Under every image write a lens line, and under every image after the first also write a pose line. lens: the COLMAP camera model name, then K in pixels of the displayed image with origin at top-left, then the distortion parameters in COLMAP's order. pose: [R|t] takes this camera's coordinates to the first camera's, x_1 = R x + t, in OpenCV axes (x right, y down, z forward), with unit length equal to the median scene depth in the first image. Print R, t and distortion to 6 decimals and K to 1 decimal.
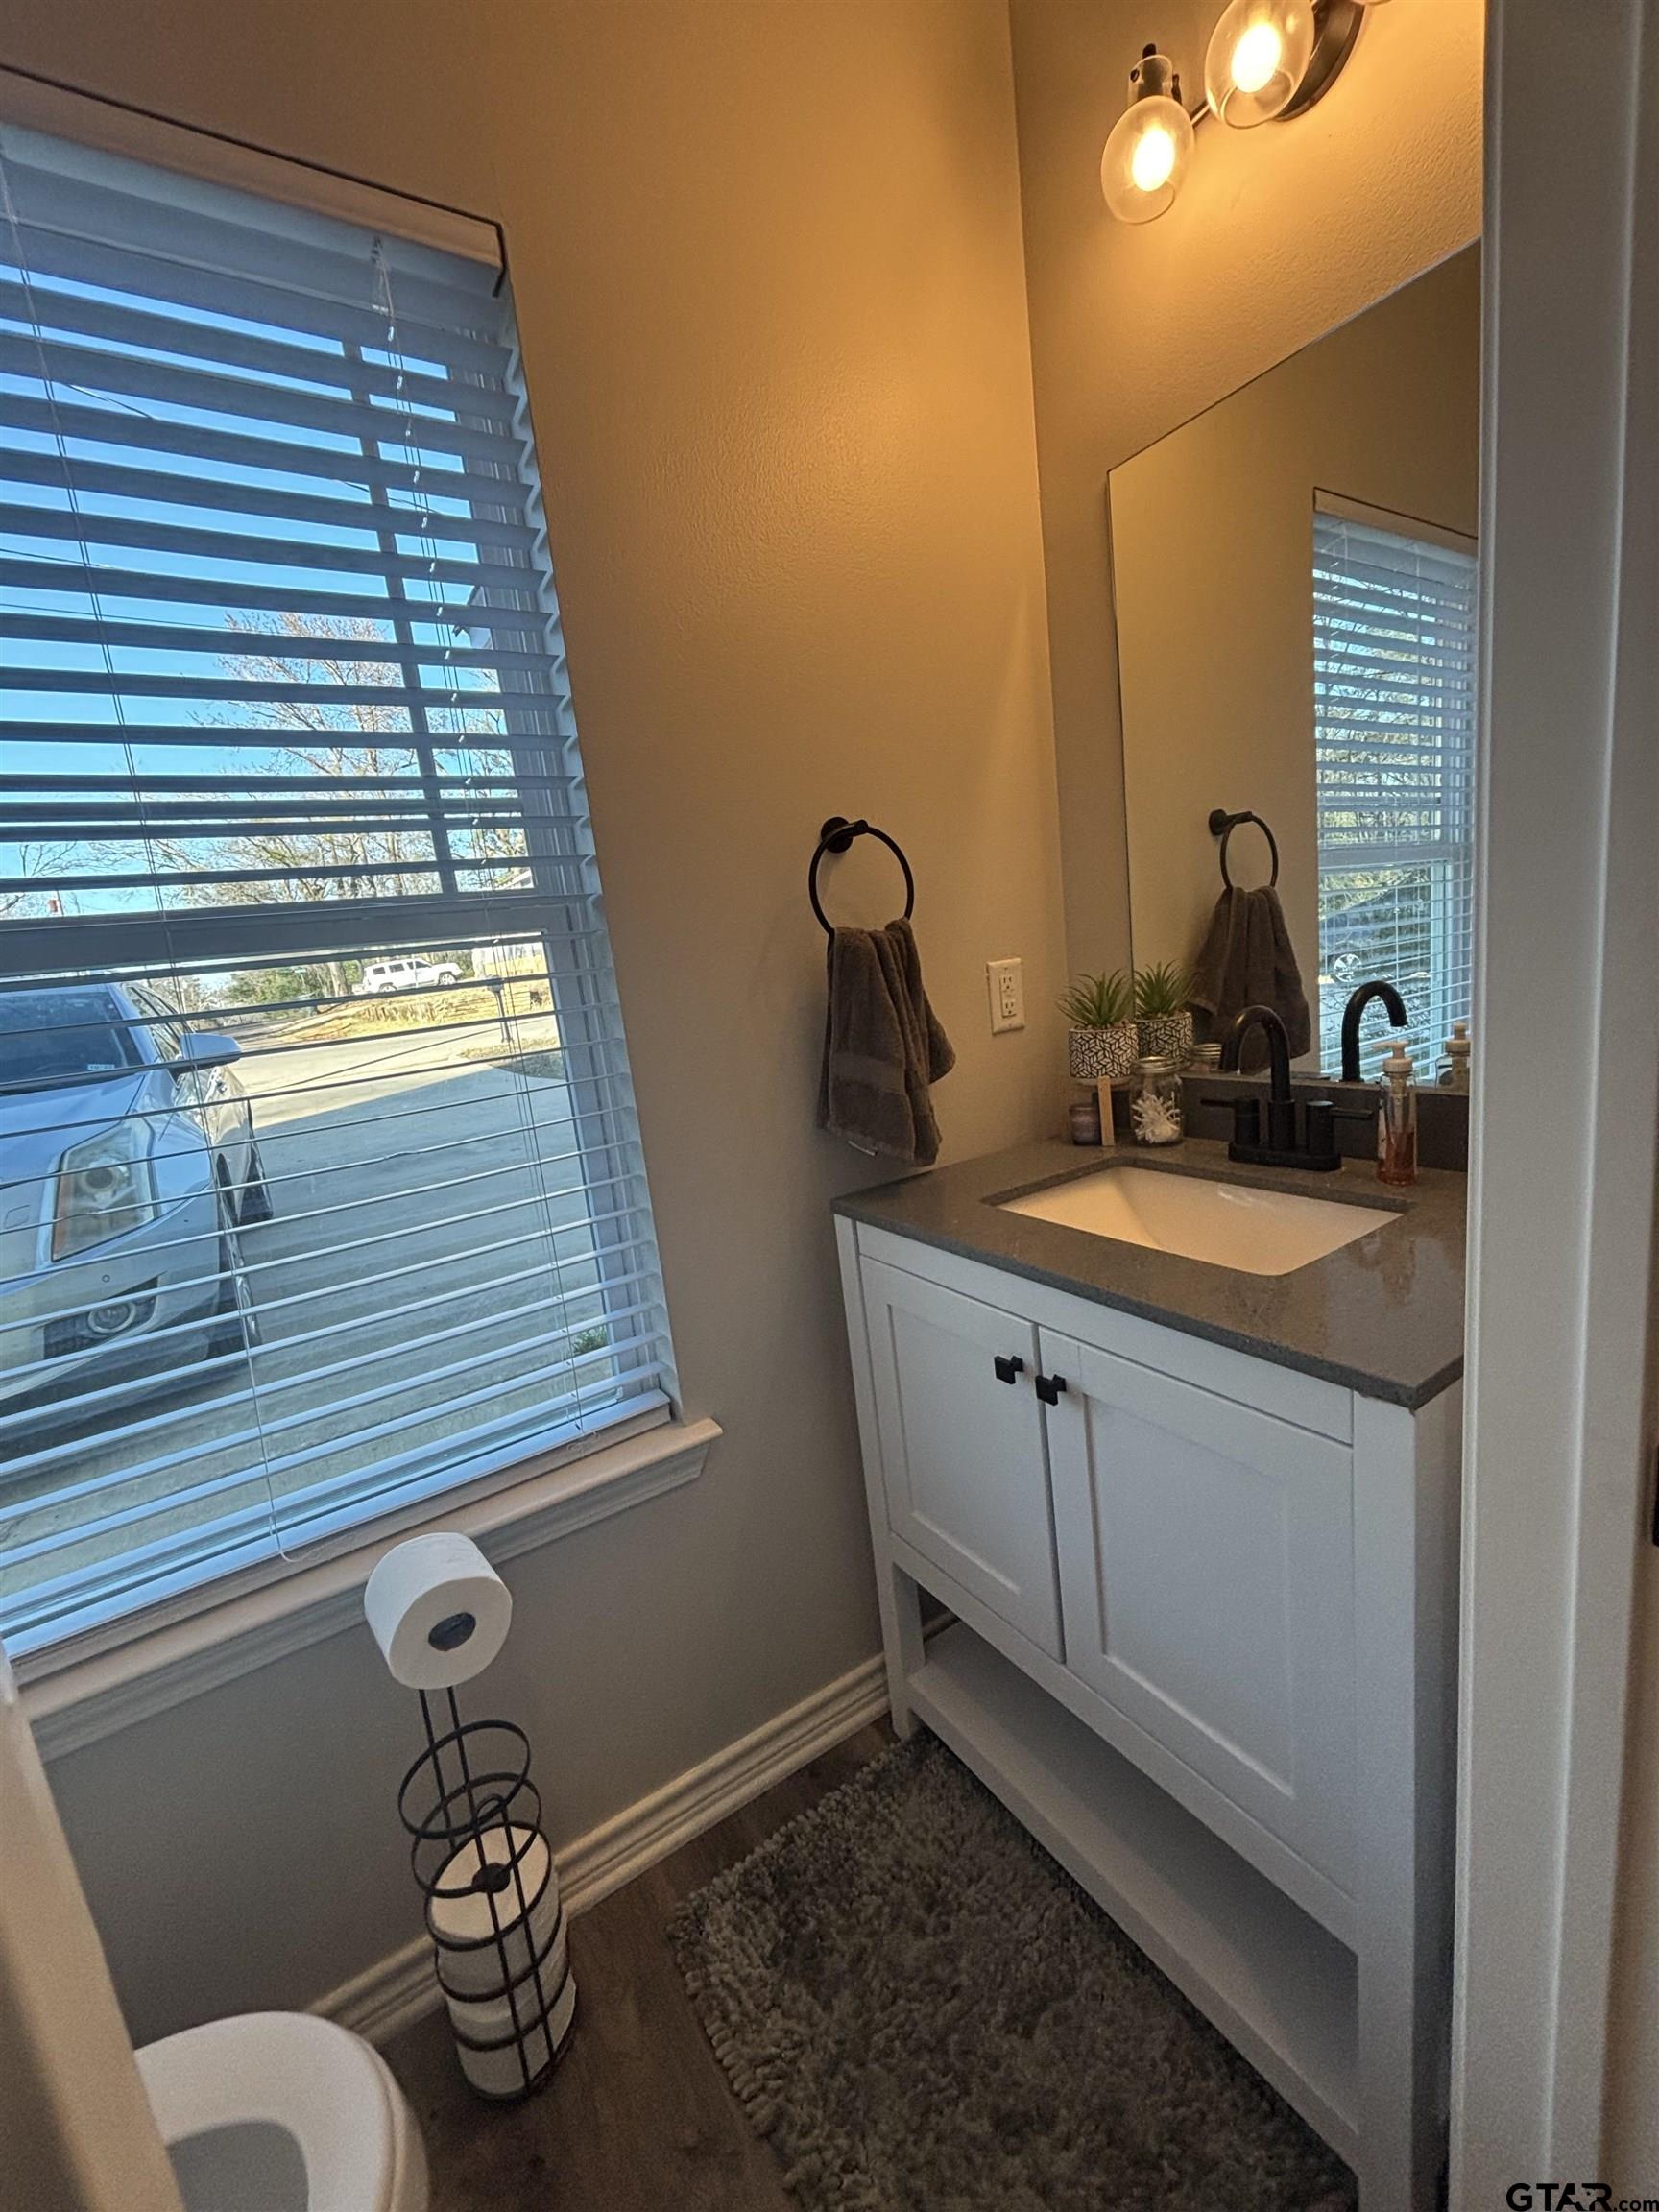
lens RADIAL K [[902.2, 0, 828.3], [0, 902.2, 1104.2], [0, 0, 1]] dist [0.007990, -0.001675]
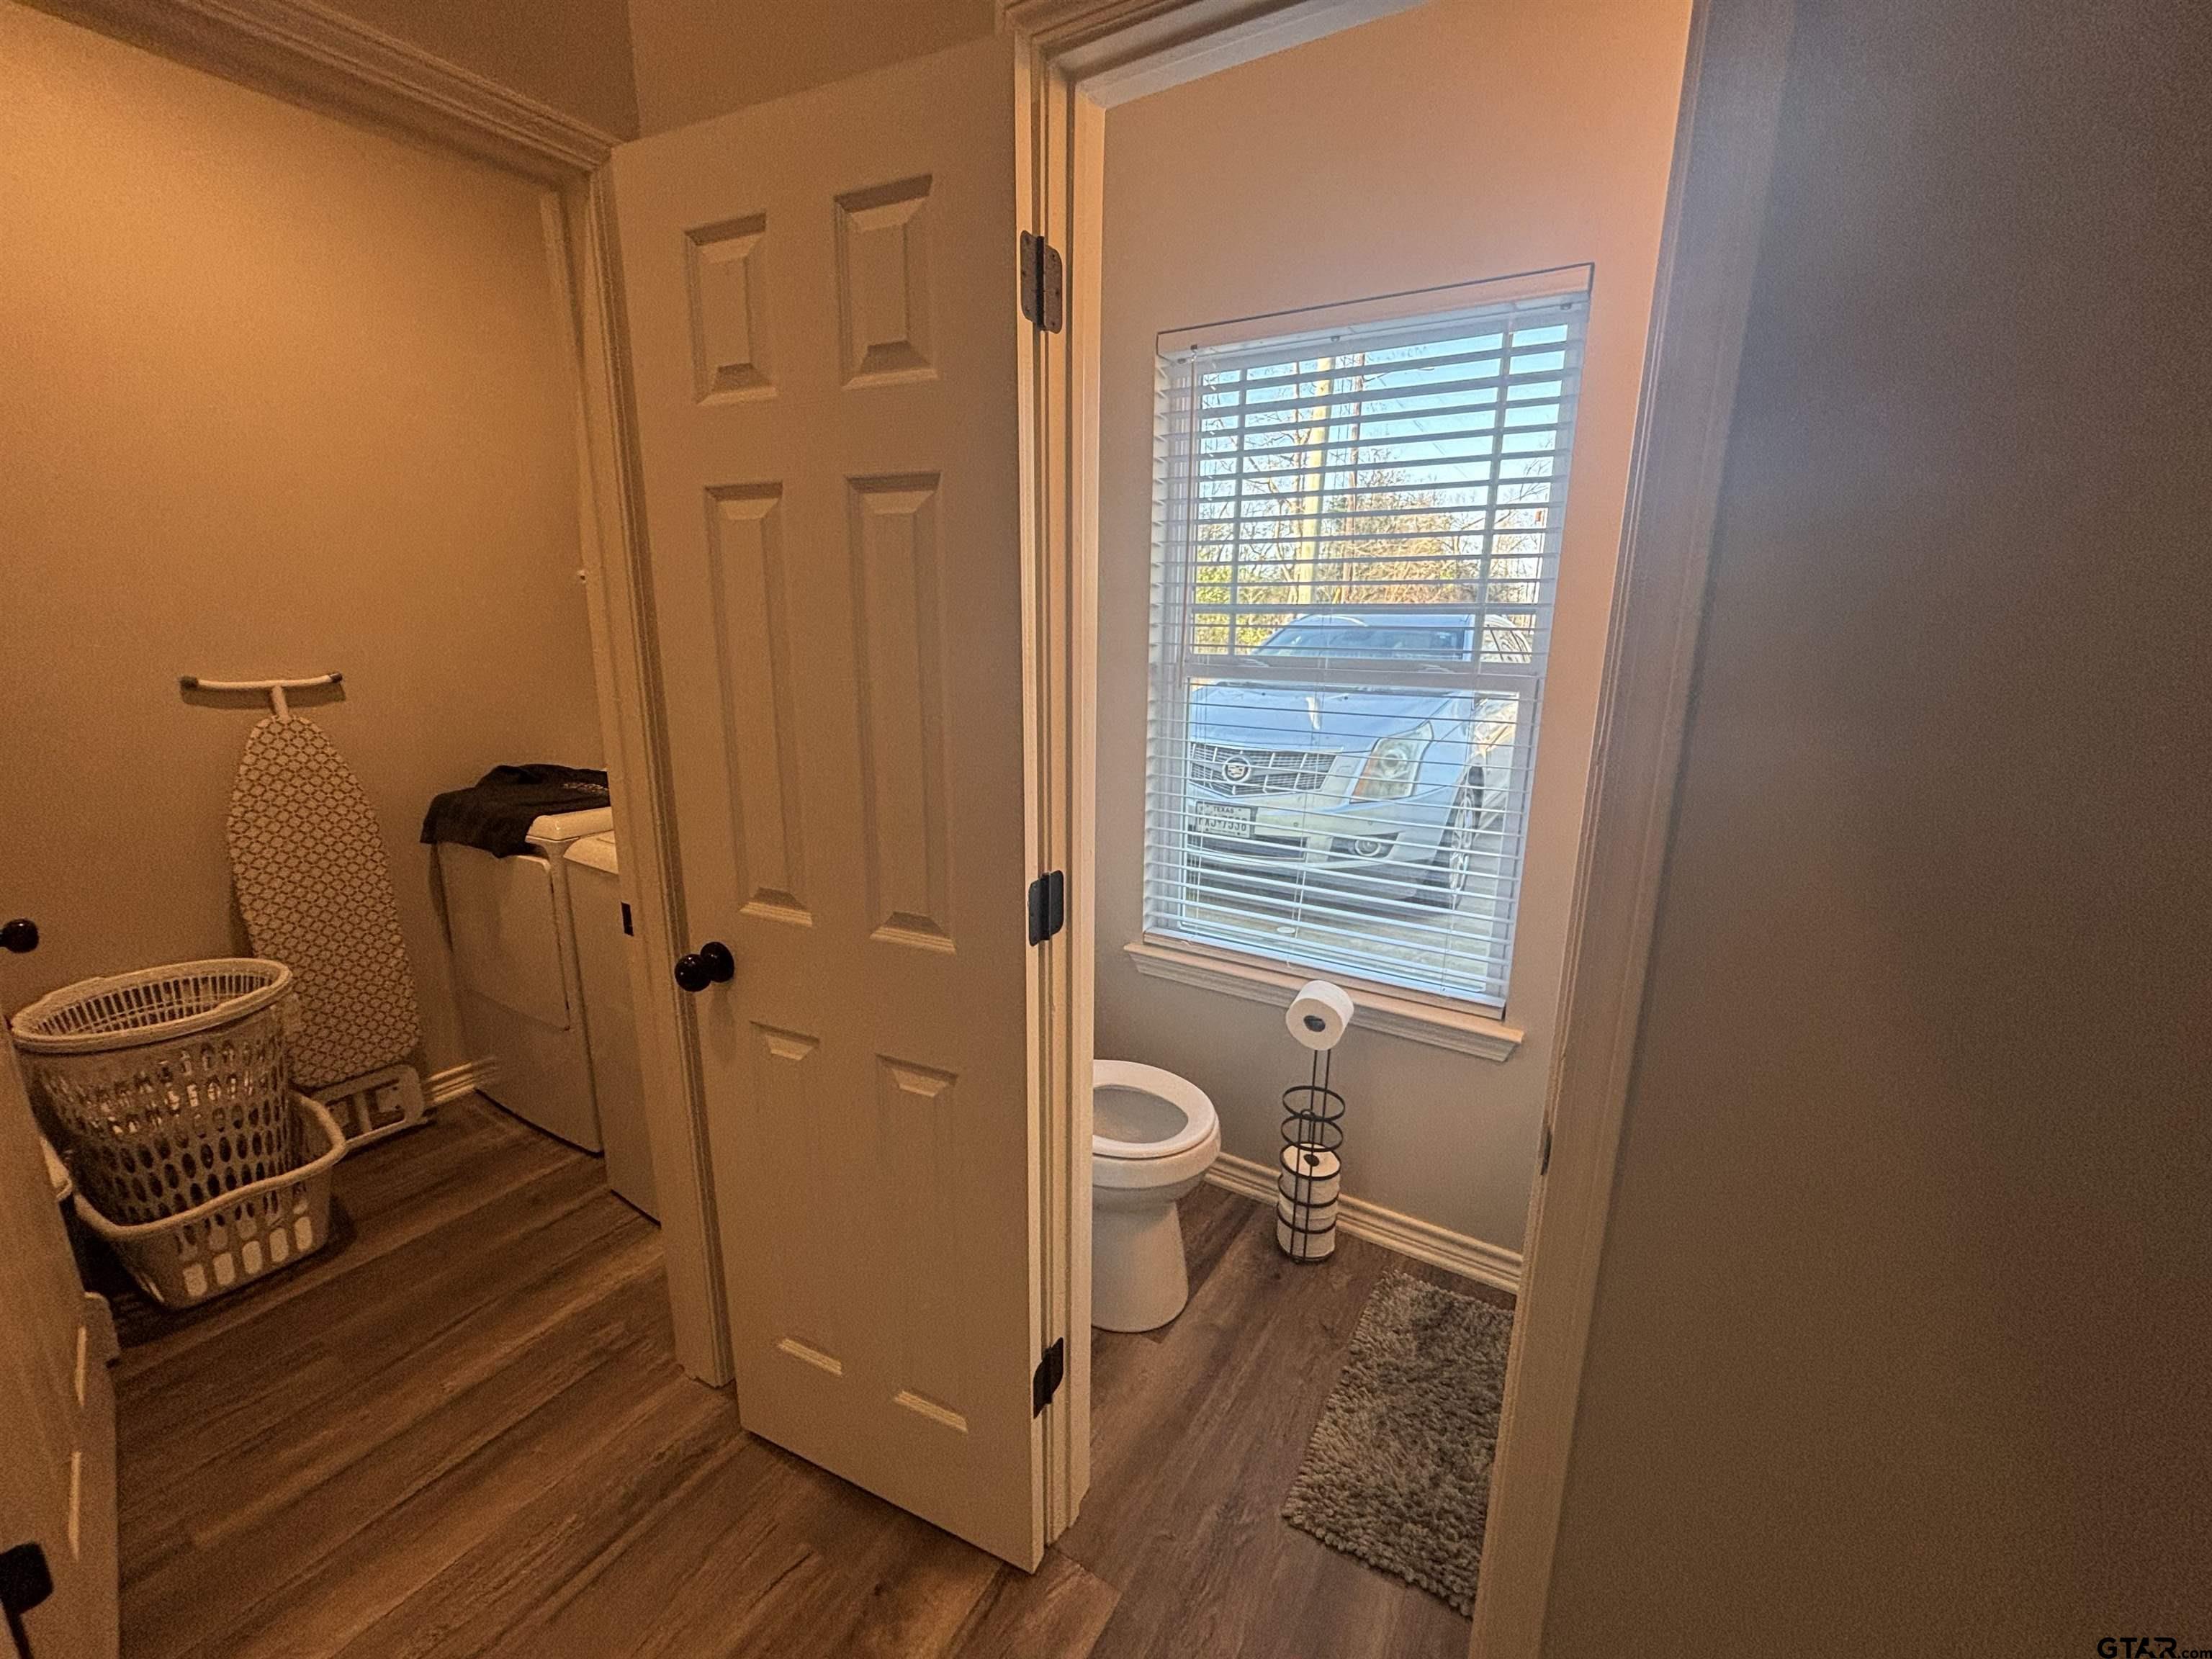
lens RADIAL K [[902.2, 0, 1109.0], [0, 902.2, 817.2], [0, 0, 1]] dist [0.007990, -0.001675]
pose [[0.427459, 0.307143, -0.850260, 0.774953], [-0.218292, 0.947754, 0.232617, -0.190442], [0.877284, 0.086171, 0.472173, -0.335159]]
